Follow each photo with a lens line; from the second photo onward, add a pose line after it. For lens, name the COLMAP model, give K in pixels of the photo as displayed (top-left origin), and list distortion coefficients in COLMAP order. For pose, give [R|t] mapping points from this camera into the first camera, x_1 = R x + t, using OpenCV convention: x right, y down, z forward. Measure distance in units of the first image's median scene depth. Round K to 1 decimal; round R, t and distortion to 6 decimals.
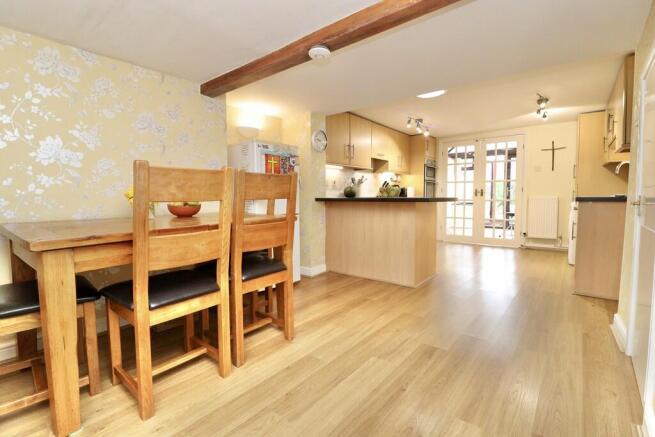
lens RADIAL K [[304.2, 0, 323.9], [0, 304.2, 216.1], [0, 0, 1]] dist [-0.001801, -0.000555]
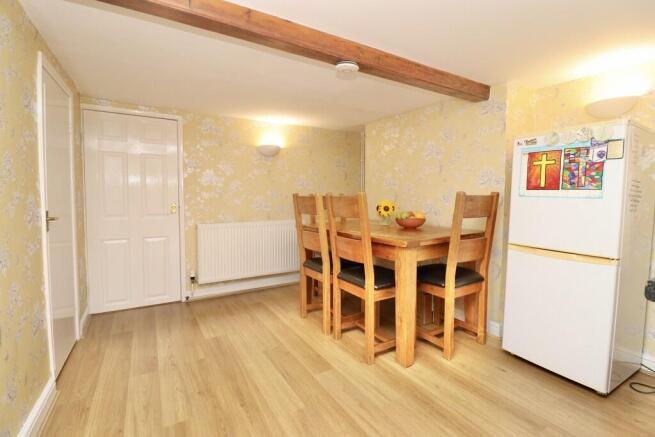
lens RADIAL K [[304.2, 0, 323.9], [0, 304.2, 216.1], [0, 0, 1]] dist [-0.001801, -0.000555]
pose [[-0.336968, 0.070180, -0.938897, 0.812129], [-0.063754, 0.993228, 0.097123, -0.146379], [0.939355, 0.092585, -0.330212, 1.135127]]
